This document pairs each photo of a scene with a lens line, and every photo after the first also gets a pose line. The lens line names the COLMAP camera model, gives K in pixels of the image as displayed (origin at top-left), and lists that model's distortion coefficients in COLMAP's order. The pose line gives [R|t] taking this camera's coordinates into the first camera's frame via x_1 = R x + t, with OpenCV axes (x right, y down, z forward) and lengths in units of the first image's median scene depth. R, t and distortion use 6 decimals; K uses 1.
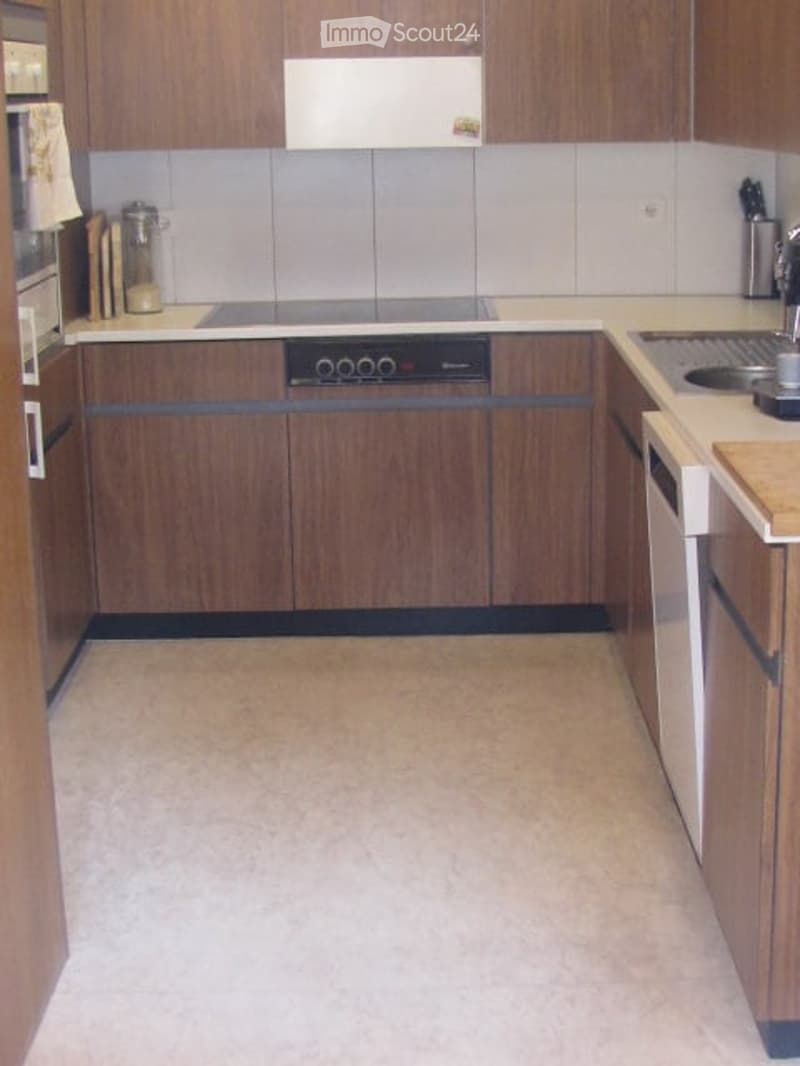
lens RADIAL K [[1735.4, 0, 401.5], [0, 1735.4, 531.6], [0, 0, 1]] dist [-0.169999, 0.000000]
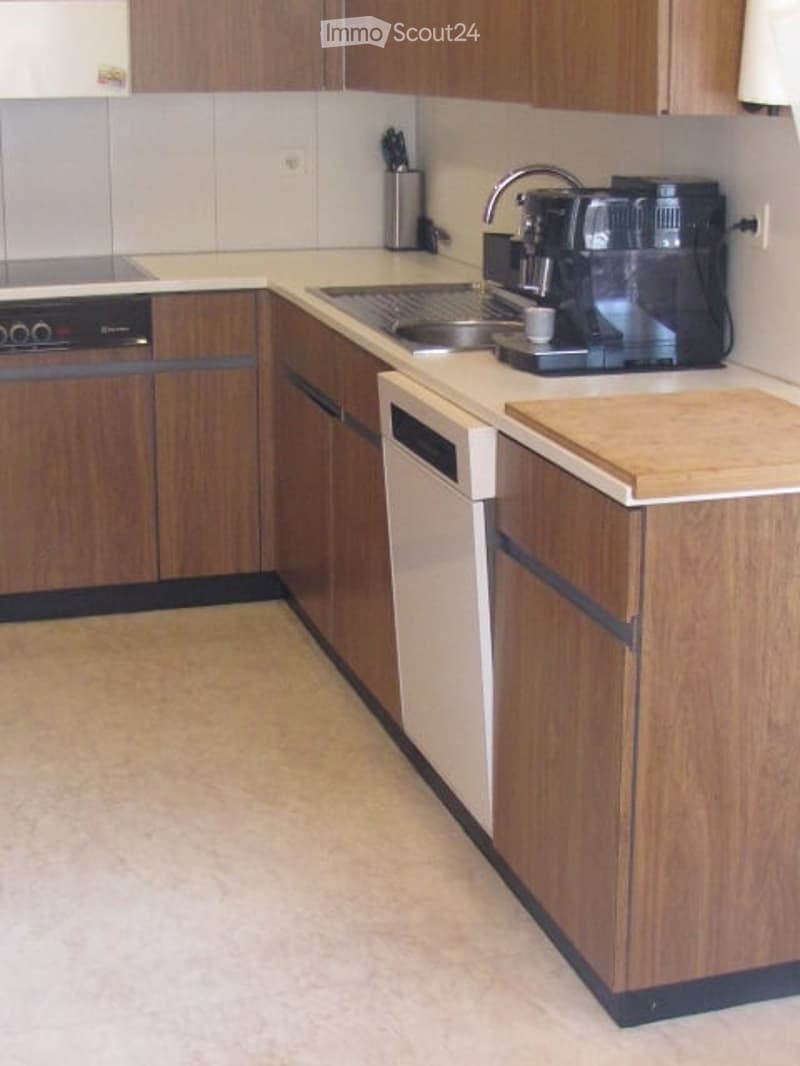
lens RADIAL K [[1735.4, 0, 401.5], [0, 1735.4, 537.2], [0, 0, 1]] dist [-0.169999, 0.000000]
pose [[0.954196, -0.062077, 0.292670, -0.107419], [0.053174, 0.997851, 0.038286, -0.011083], [-0.294418, -0.020970, 0.955447, 0.059060]]
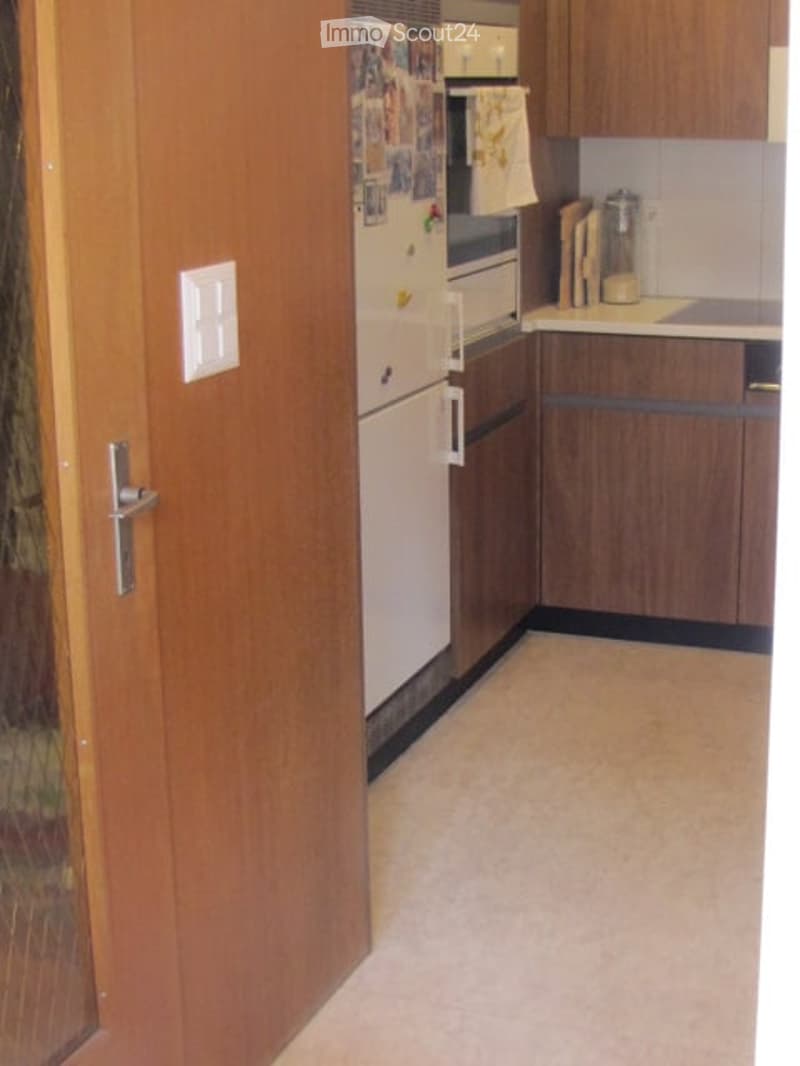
lens RADIAL K [[1735.4, 0, 398.3], [0, 1735.4, 499.9], [0, 0, 1]] dist [-0.169999, 0.000000]
pose [[0.931702, 0.091996, -0.351379, 0.101671], [-0.094118, 0.995499, 0.011076, -0.017349], [0.350817, 0.022752, 0.936168, 0.048719]]
